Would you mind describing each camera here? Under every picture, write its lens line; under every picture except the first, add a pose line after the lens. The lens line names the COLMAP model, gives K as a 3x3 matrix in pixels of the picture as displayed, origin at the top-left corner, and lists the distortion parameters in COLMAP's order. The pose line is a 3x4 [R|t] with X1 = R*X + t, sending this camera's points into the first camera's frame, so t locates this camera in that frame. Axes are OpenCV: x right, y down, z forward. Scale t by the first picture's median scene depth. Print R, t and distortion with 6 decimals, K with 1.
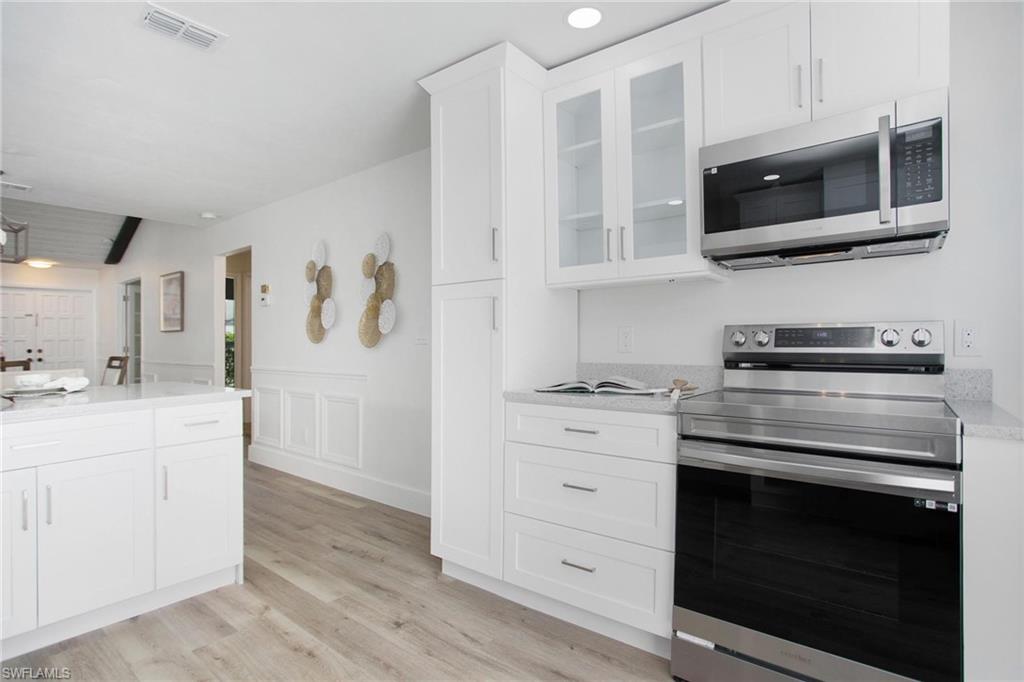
lens RADIAL K [[546.5, 0, 514.8], [0, 546.5, 340.5], [0, 0, 1]] dist [-0.003045, -0.001657]
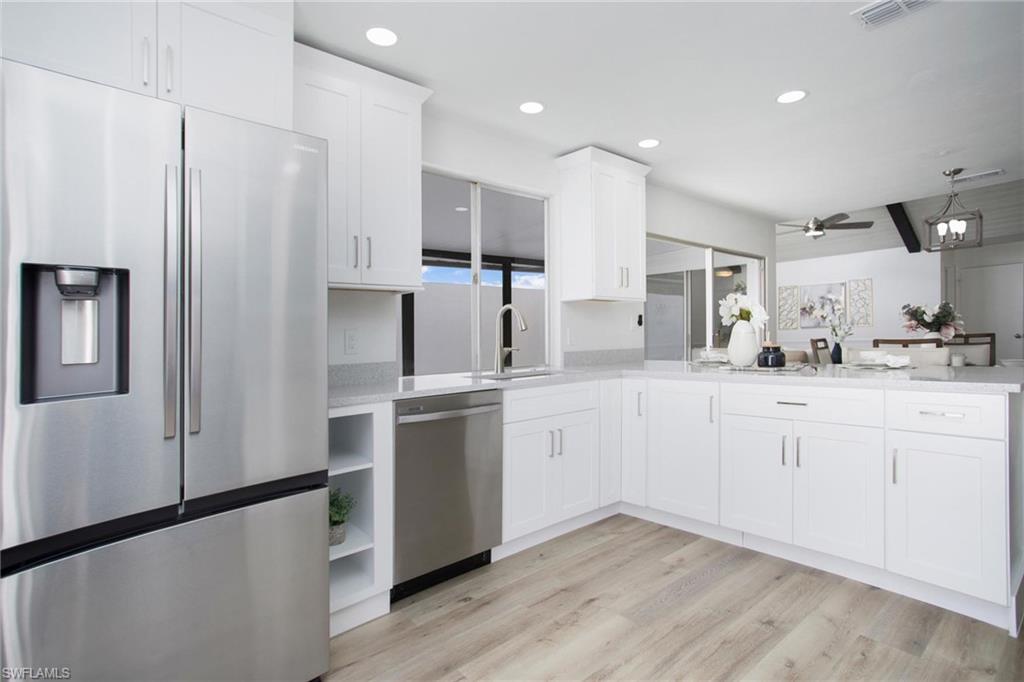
lens RADIAL K [[526.9, 0, 513.6], [0, 526.9, 334.9], [0, 0, 1]] dist [-0.049370, 0.033343]
pose [[-0.126783, 0.009804, -0.991882, 0.308802], [0.026787, 0.999620, 0.006456, 0.000550], [0.991569, -0.025751, -0.126998, 0.378867]]
